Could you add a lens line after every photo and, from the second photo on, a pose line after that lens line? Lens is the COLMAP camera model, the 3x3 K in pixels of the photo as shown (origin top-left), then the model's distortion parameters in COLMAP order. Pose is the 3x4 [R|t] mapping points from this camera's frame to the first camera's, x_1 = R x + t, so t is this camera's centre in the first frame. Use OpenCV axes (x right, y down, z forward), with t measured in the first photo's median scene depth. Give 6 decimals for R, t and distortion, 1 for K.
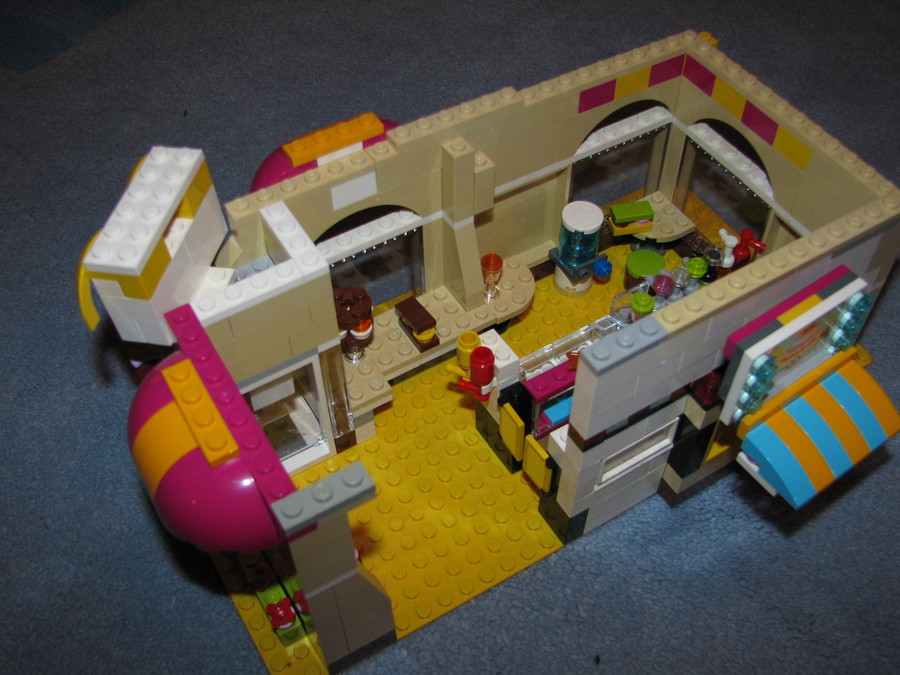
lens RADIAL K [[962.0, 0, 454.0], [0, 962.0, 373.0], [0, 0, 1]] dist [-0.213452, 0.224738]
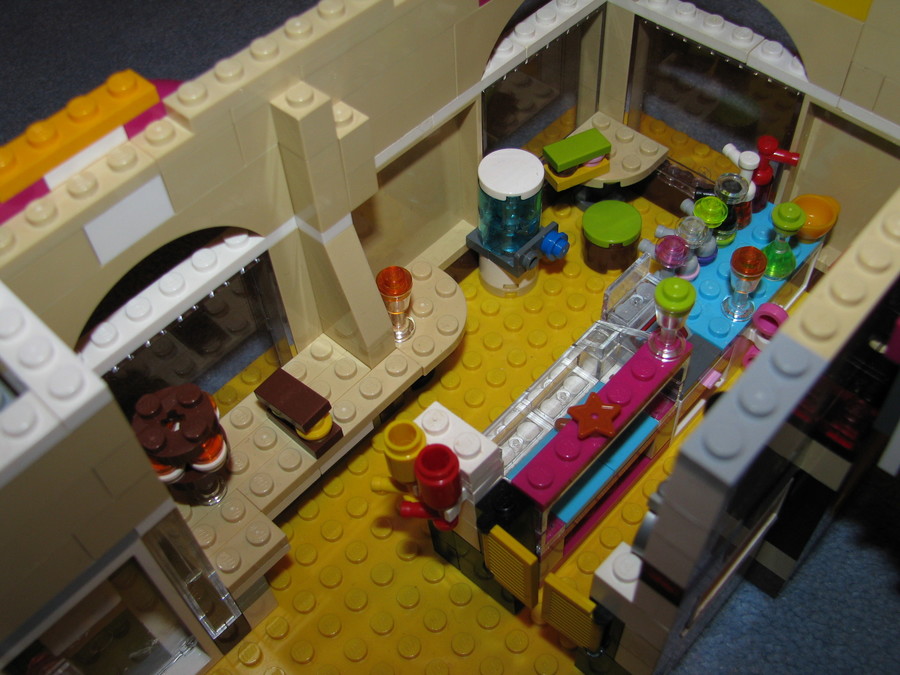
lens RADIAL K [[970.8, 0, 452.0], [0, 970.8, 359.0], [0, 0, 1]] dist [-0.195566, 0.219681]
pose [[0.961201, -0.241851, 0.132668, -0.019015], [0.239808, 0.970312, 0.031411, -0.080948], [-0.136326, 0.001623, 0.990663, 0.406927]]
